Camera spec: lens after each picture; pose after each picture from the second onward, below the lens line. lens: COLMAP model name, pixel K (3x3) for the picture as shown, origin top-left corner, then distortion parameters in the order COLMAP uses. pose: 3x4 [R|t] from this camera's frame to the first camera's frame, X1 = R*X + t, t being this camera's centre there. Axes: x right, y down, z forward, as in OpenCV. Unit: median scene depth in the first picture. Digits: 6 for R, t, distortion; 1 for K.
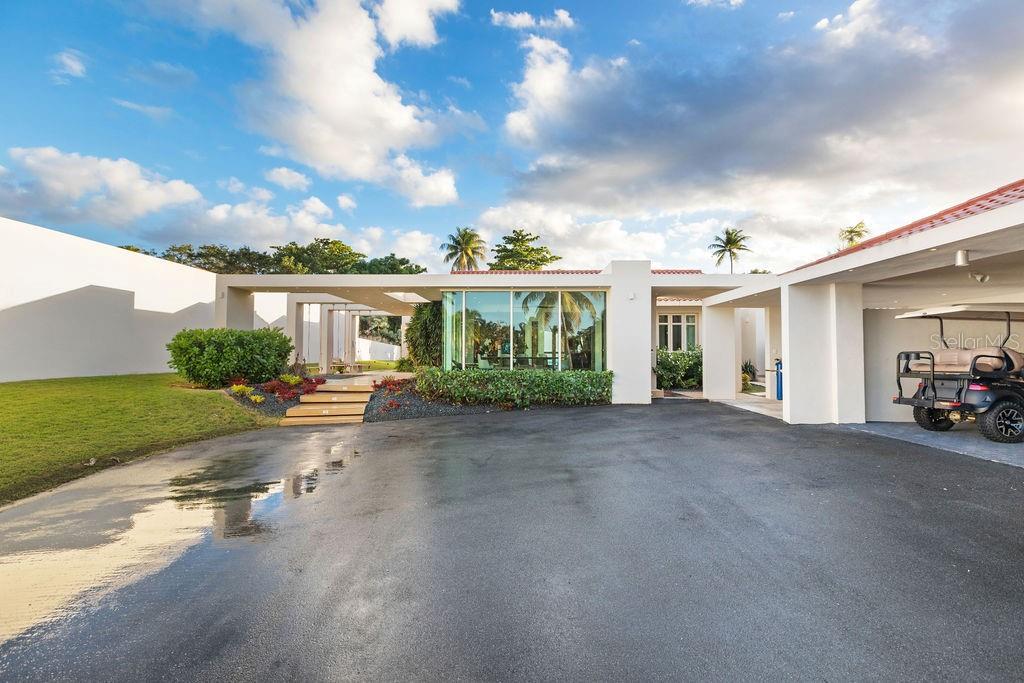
lens RADIAL K [[463.3, 0, 506.0], [0, 463.3, 342.1], [0, 0, 1]] dist [0.005813, 0.000578]
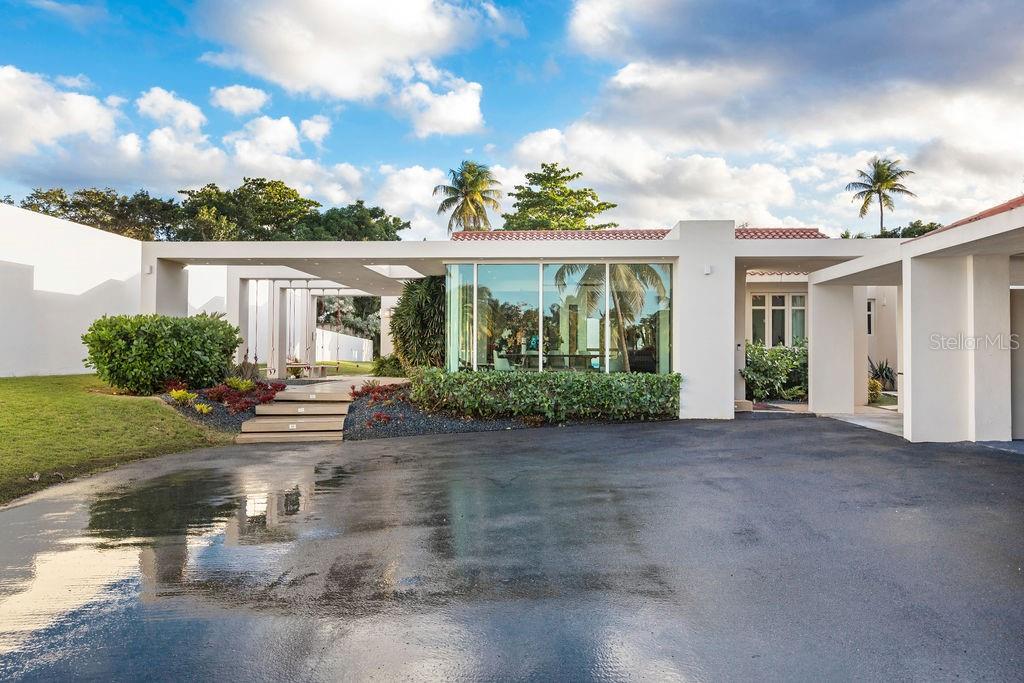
lens RADIAL K [[720.5, 0, 504.7], [0, 720.5, 349.8], [0, 0, 1]] dist [0.022913, 0.001344]
pose [[0.999397, 0.001922, -0.034656, -0.004650], [-0.001191, 0.999777, 0.021103, 0.001165], [0.034688, -0.021049, 0.999176, -0.109504]]
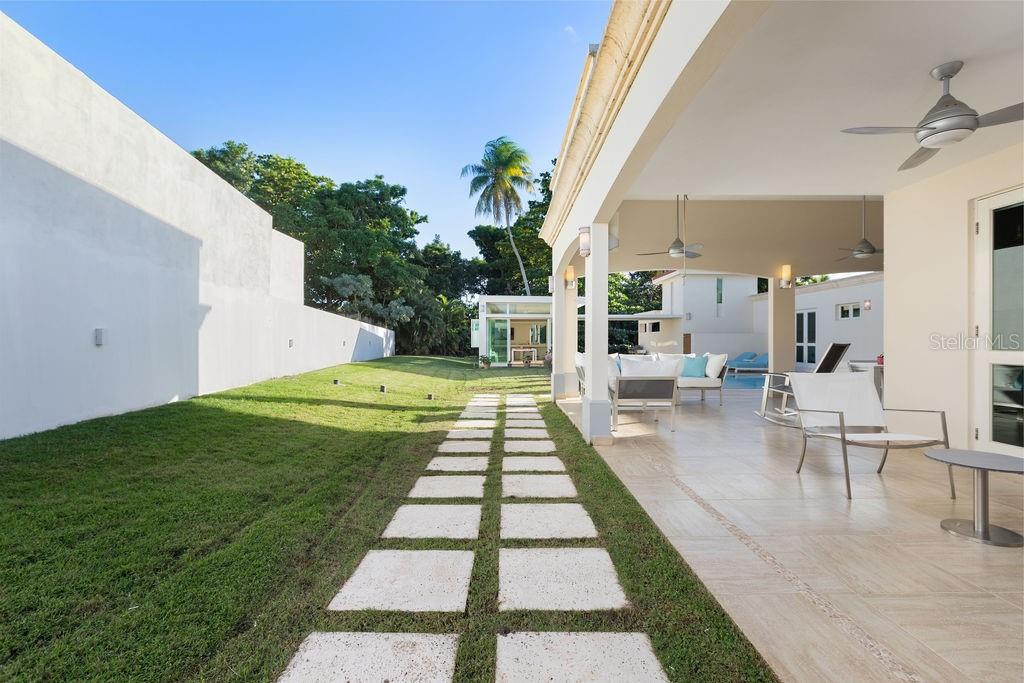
lens RADIAL K [[463.3, 0, 522.8], [0, 463.3, 335.1], [0, 0, 1]] dist [0.005813, 0.000578]
pose [[0.996920, 0.001386, 0.078419, -0.399157], [-0.002935, 0.999803, 0.019632, 0.006780], [-0.078376, -0.019801, 0.996727, 1.447027]]
